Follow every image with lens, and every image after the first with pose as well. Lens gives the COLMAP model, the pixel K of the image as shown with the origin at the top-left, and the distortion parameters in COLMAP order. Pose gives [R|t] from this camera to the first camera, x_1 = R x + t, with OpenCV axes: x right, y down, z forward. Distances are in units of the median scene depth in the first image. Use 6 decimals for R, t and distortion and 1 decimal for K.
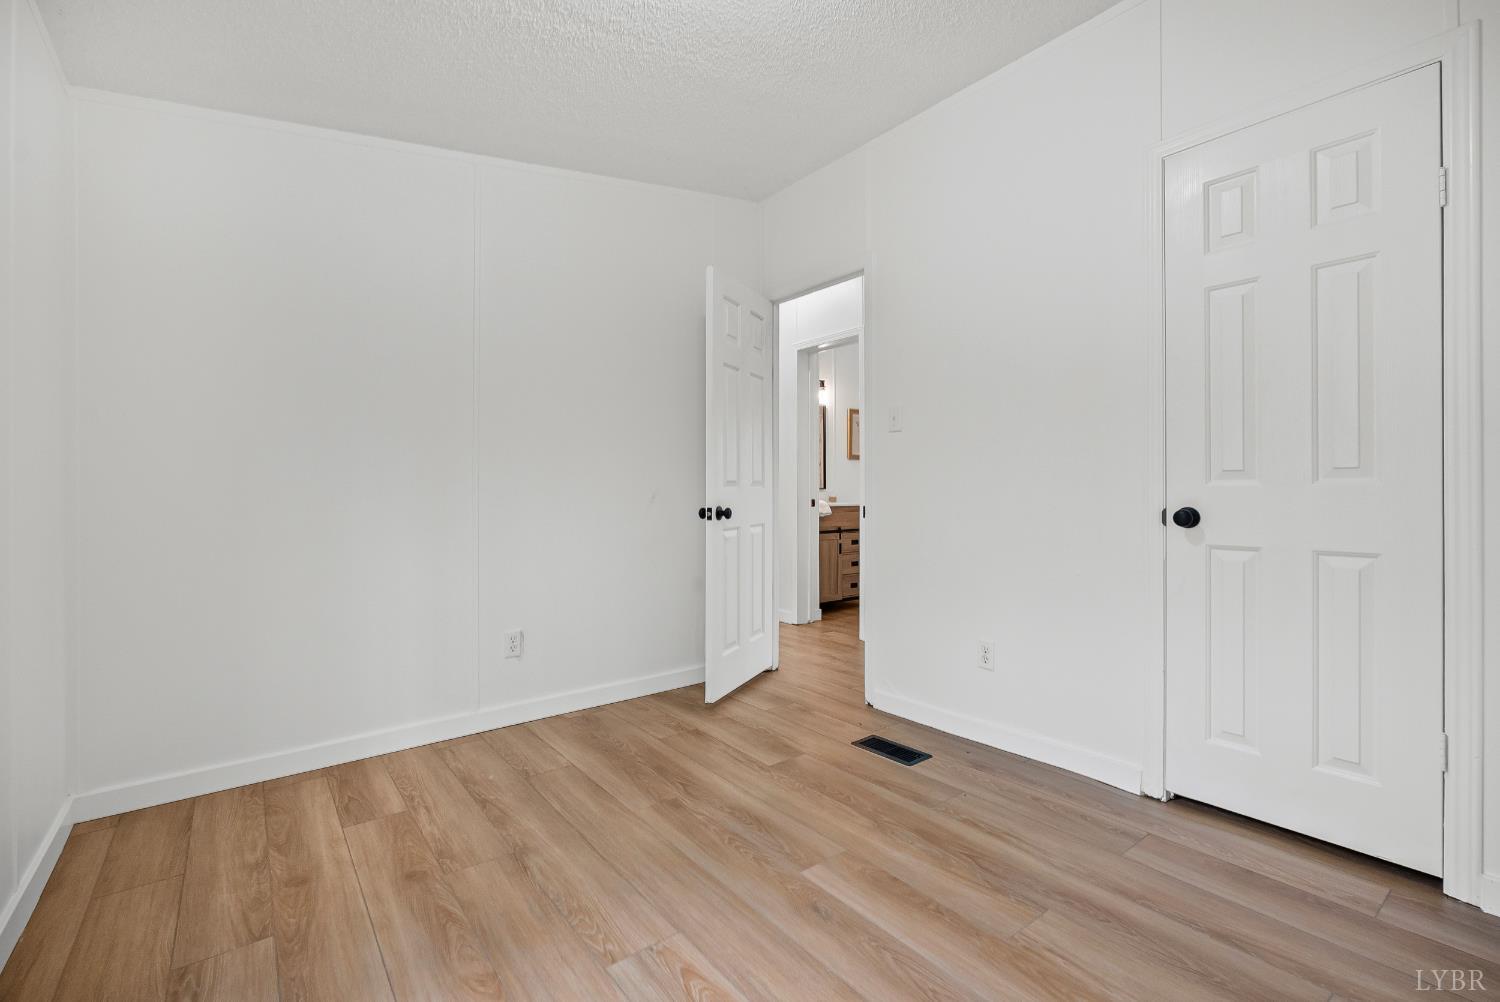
lens RADIAL K [[670.2, 0, 750.5], [0, 670.2, 497.3], [0, 0, 1]] dist [-0.002649, -0.000055]
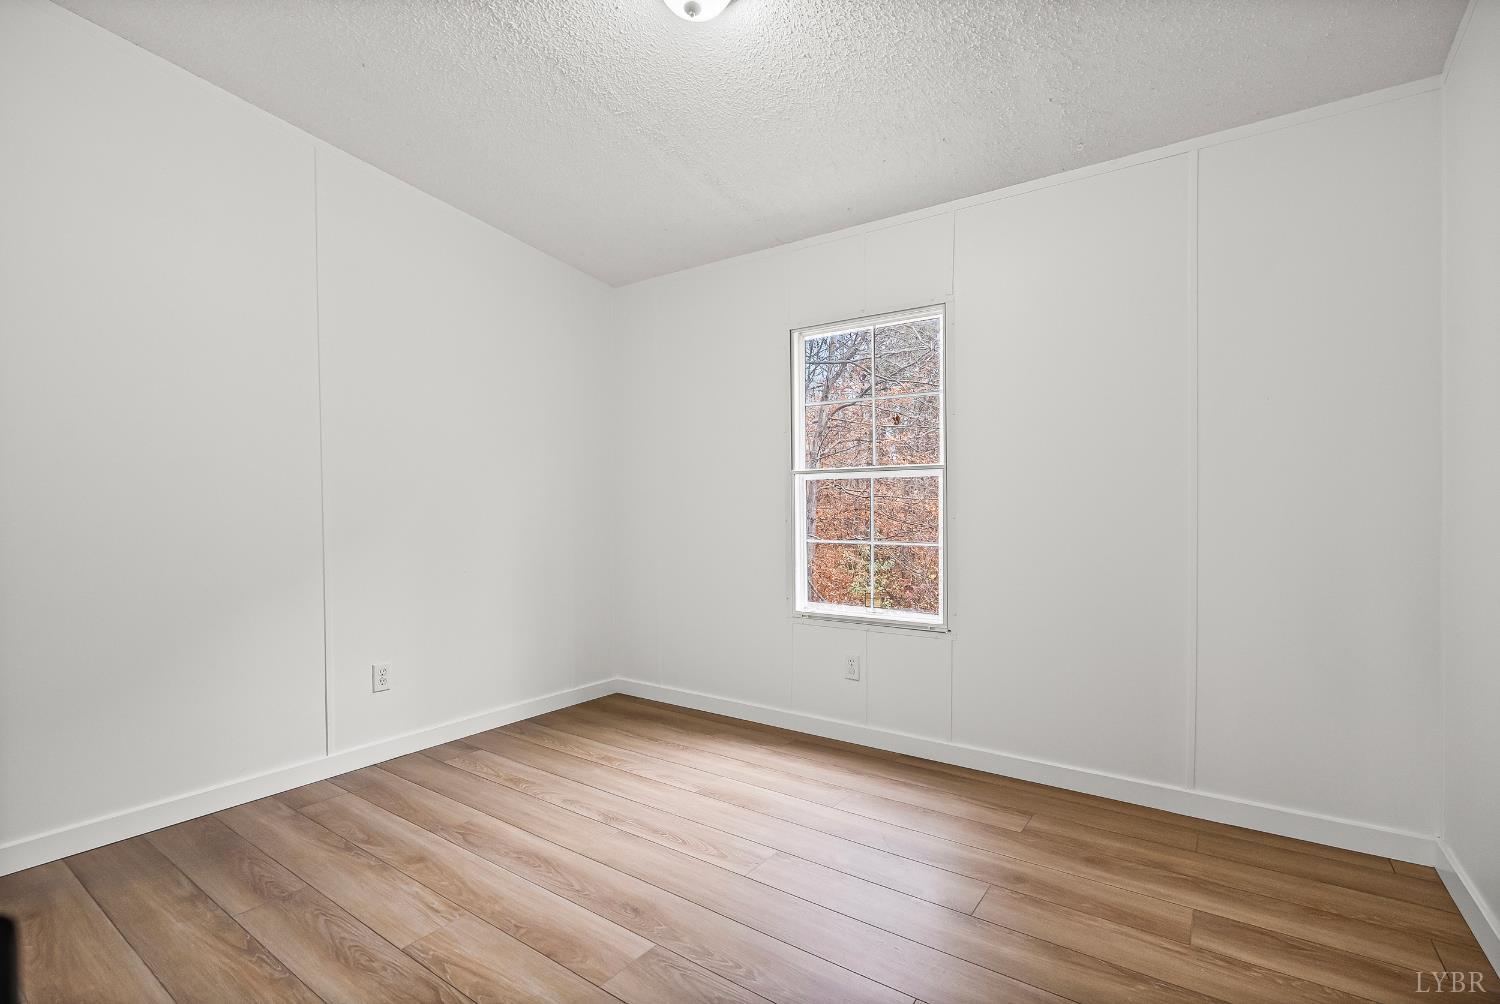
lens RADIAL K [[670.2, 0, 744.5], [0, 670.2, 500.6], [0, 0, 1]] dist [-0.002649, -0.000055]
pose [[-0.954734, 0.011073, -0.297254, 0.225586], [0.010015, 0.999937, 0.005082, -0.049604], [0.297291, 0.001875, -0.954785, 1.930598]]
